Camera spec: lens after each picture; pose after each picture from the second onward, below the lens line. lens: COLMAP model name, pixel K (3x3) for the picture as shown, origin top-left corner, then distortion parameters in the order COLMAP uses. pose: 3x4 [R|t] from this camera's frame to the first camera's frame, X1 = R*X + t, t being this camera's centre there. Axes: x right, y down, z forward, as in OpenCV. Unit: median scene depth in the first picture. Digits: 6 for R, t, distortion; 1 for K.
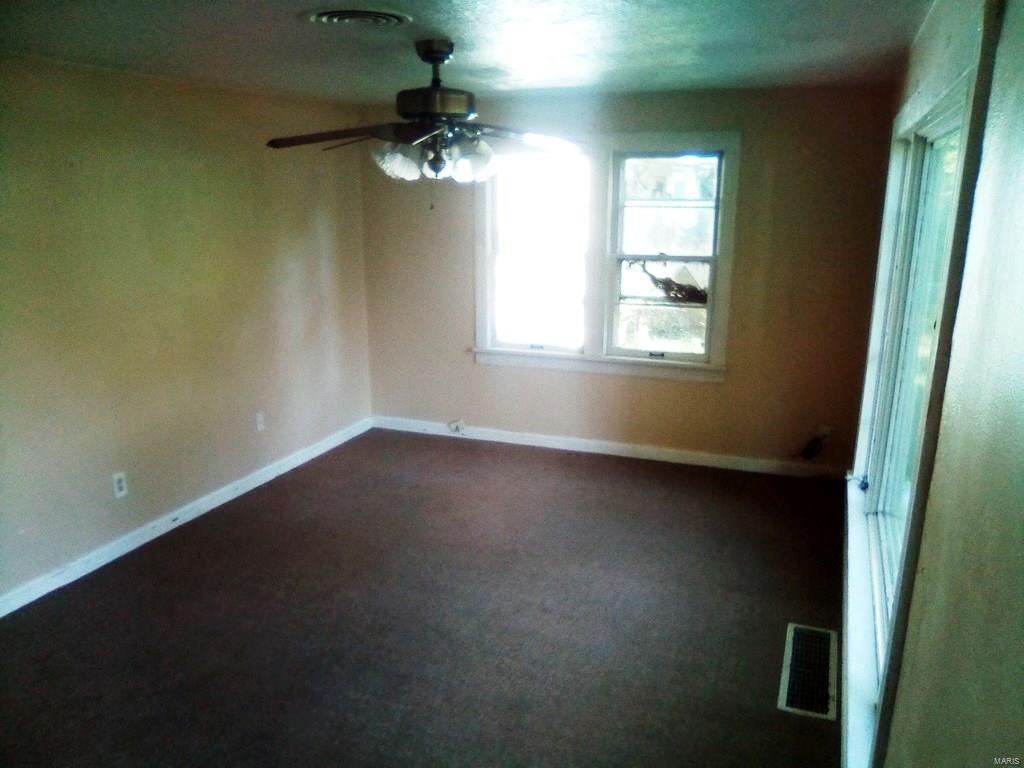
lens RADIAL K [[826.3, 0, 512.0], [0, 826.3, 384.0], [0, 0, 1]] dist [-0.002793, -0.001020]
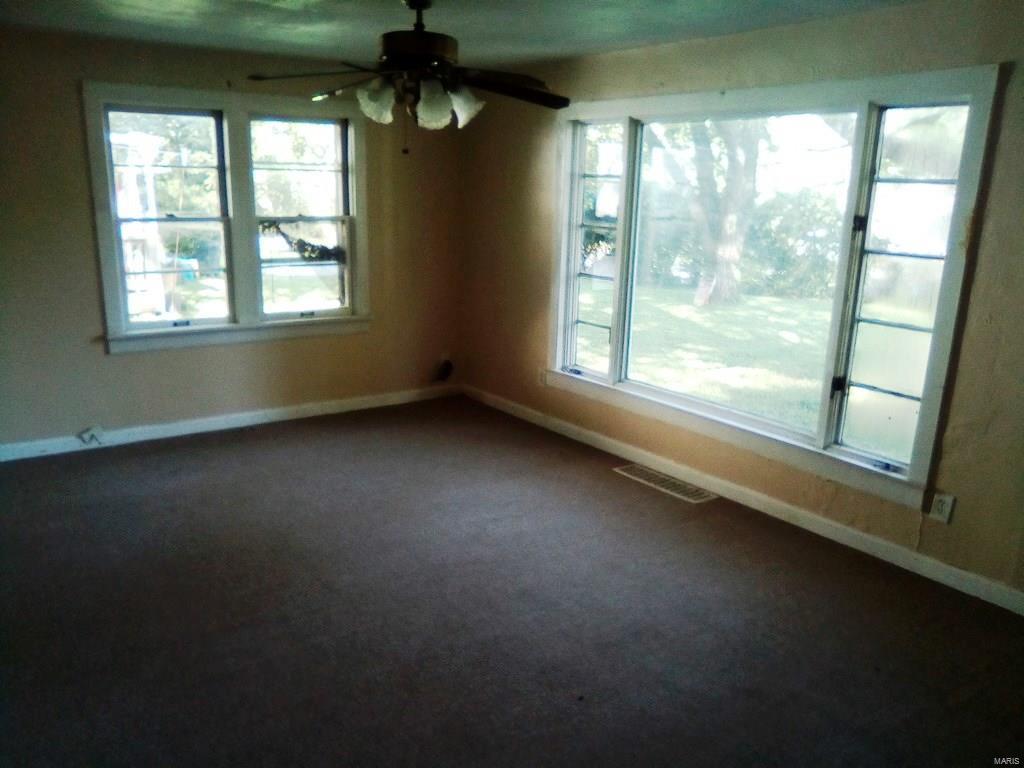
lens RADIAL K [[826.3, 0, 512.0], [0, 826.3, 384.0], [0, 0, 1]] dist [-0.002793, -0.001020]
pose [[0.552406, -0.185282, 0.812723, -0.540580], [0.169417, 0.979590, 0.108171, -0.017951], [-0.816177, 0.077935, 0.572521, 0.208794]]
